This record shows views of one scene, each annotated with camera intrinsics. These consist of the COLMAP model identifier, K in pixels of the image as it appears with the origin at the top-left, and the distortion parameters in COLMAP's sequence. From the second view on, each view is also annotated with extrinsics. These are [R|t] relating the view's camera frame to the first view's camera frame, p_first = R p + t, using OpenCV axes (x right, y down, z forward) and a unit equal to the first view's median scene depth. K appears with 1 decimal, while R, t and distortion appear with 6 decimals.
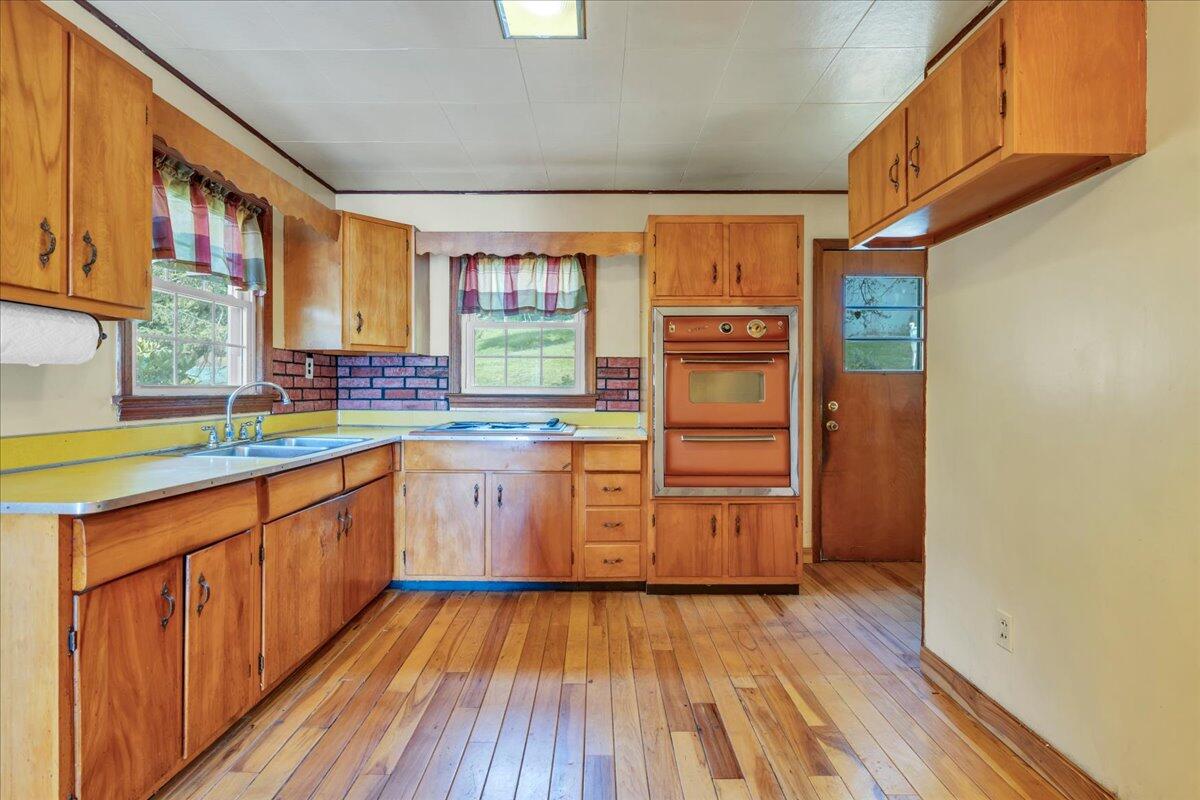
lens RADIAL K [[575.6, 0, 597.8], [0, 575.6, 393.2], [0, 0, 1]] dist [0.004684, -0.000558]
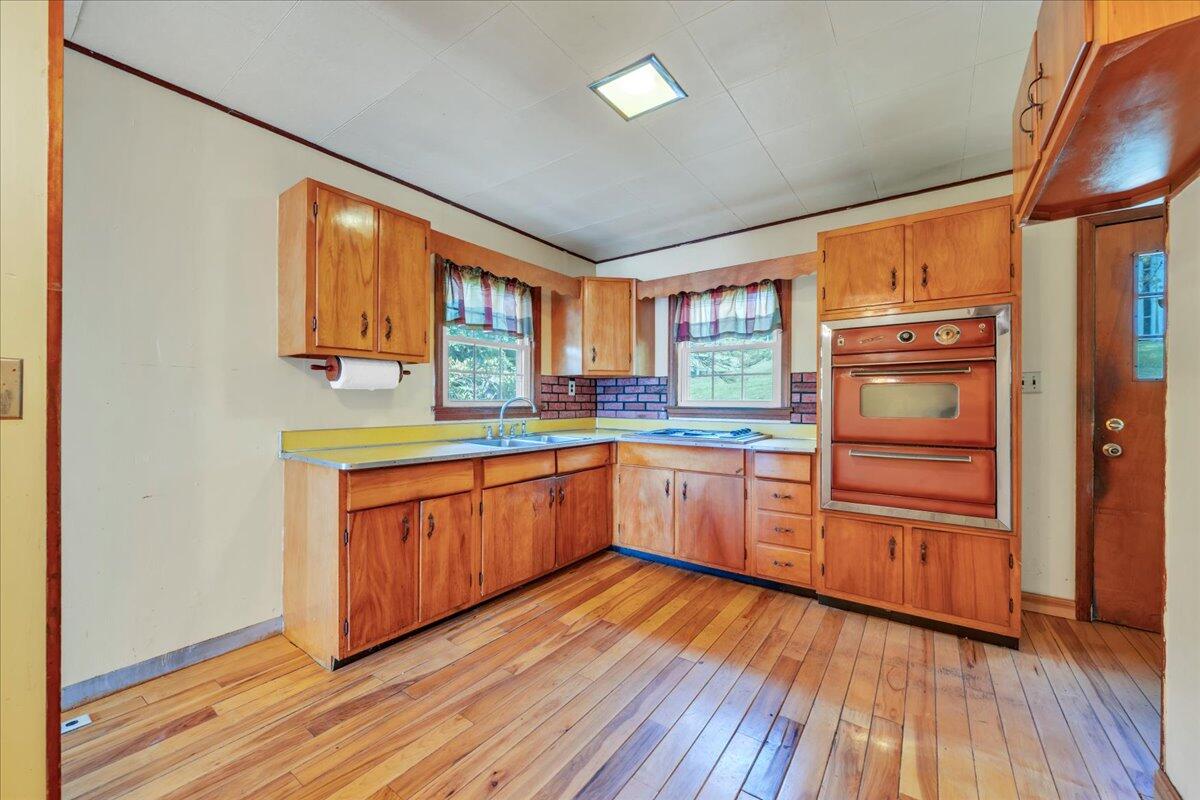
lens RADIAL K [[462.7, 0, 600.1], [0, 462.7, 403.0], [0, 0, 1]] dist [0.001364, -0.000388]
pose [[0.811490, 0.000797, -0.584365, 0.310329], [-0.004586, 0.999977, -0.005004, -0.000742], [0.584348, 0.006741, 0.811475, 0.129970]]
